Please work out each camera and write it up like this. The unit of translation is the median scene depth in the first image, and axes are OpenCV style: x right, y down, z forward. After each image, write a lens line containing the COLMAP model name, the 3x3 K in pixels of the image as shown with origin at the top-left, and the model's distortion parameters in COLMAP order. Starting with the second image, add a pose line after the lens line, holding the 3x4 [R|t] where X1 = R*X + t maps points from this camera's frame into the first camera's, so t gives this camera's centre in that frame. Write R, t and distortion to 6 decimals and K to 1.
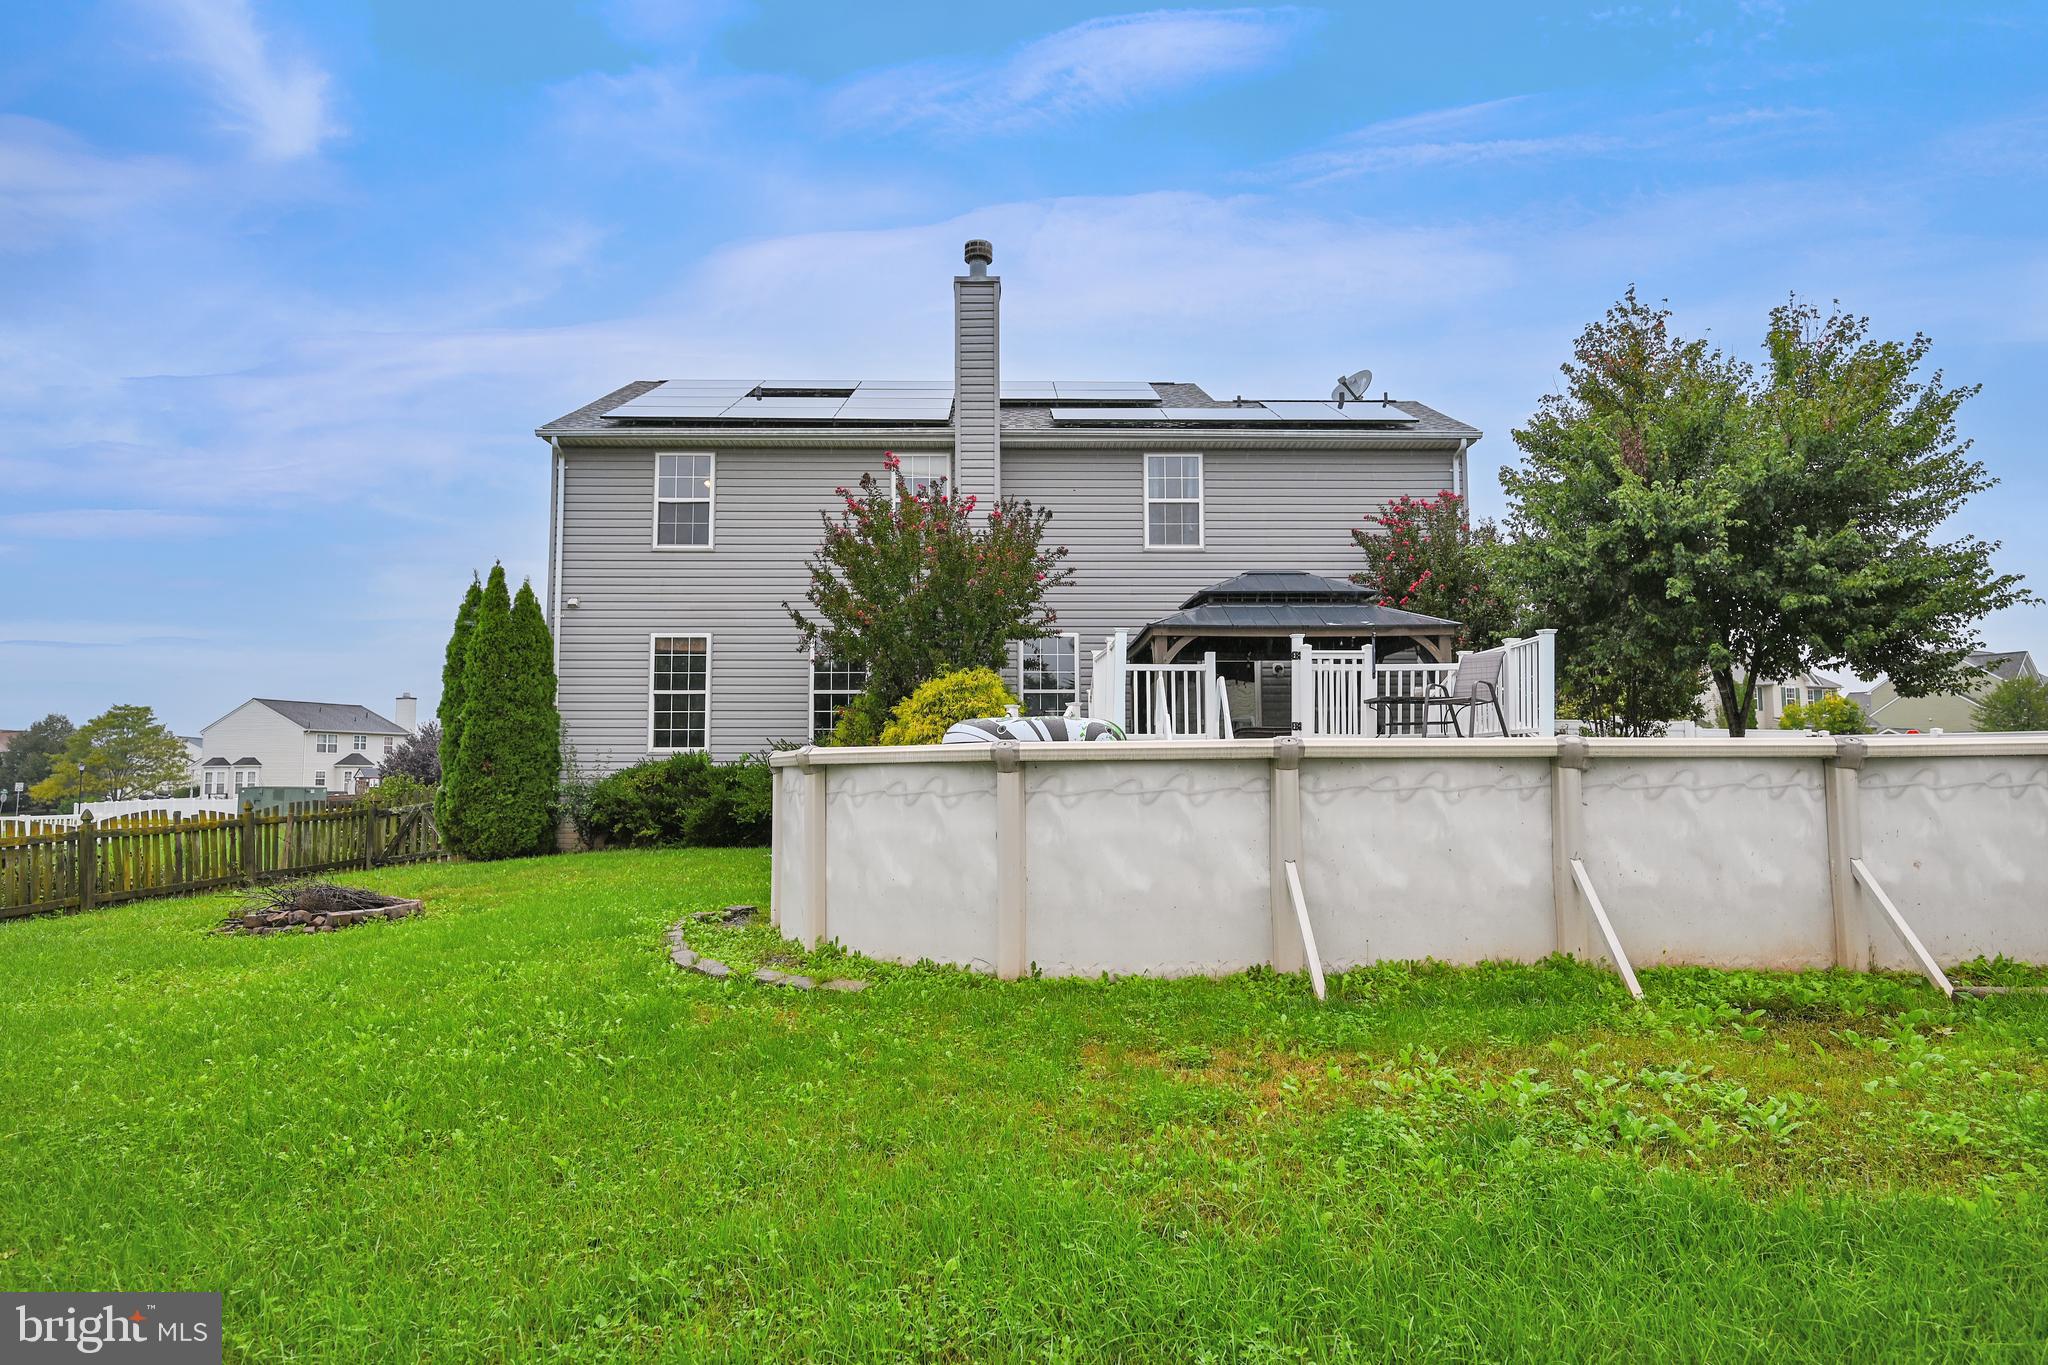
lens RADIAL K [[1166.4, 0, 1024.0], [0, 1166.4, 682.5], [0, 0, 1]] dist [-0.014738, -0.000787]
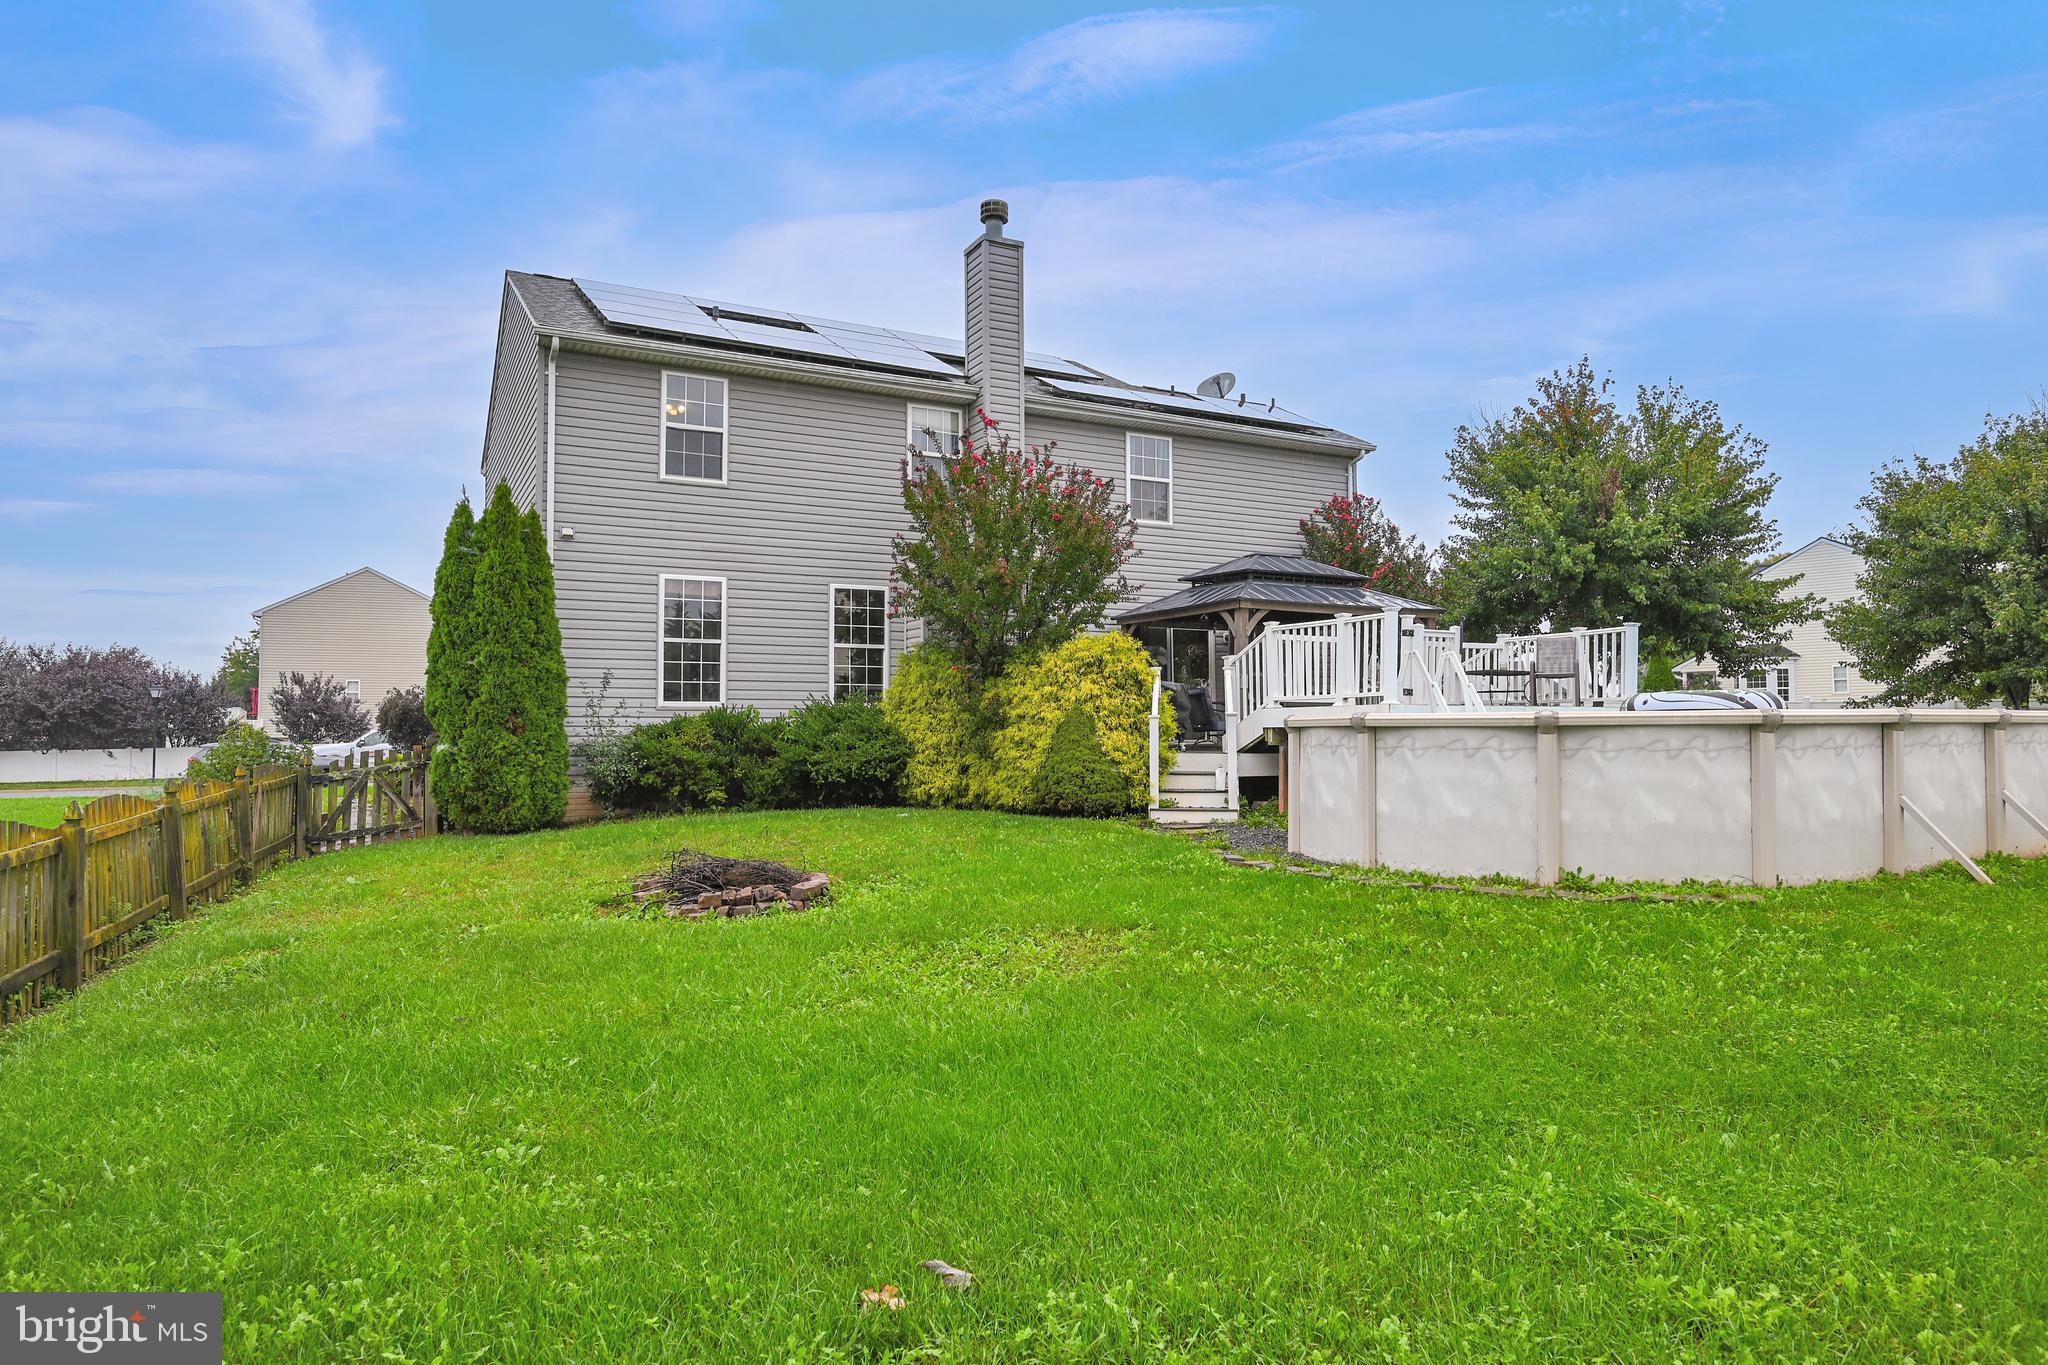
lens RADIAL K [[1209.6, 0, 1022.2], [0, 1209.6, 660.3], [0, 0, 1]] dist [-0.004780, -0.001097]
pose [[0.902022, 0.030198, 0.430632, -0.468749], [-0.038041, 0.999230, 0.009611, 0.004661], [-0.430010, -0.025051, 0.902476, 0.043605]]
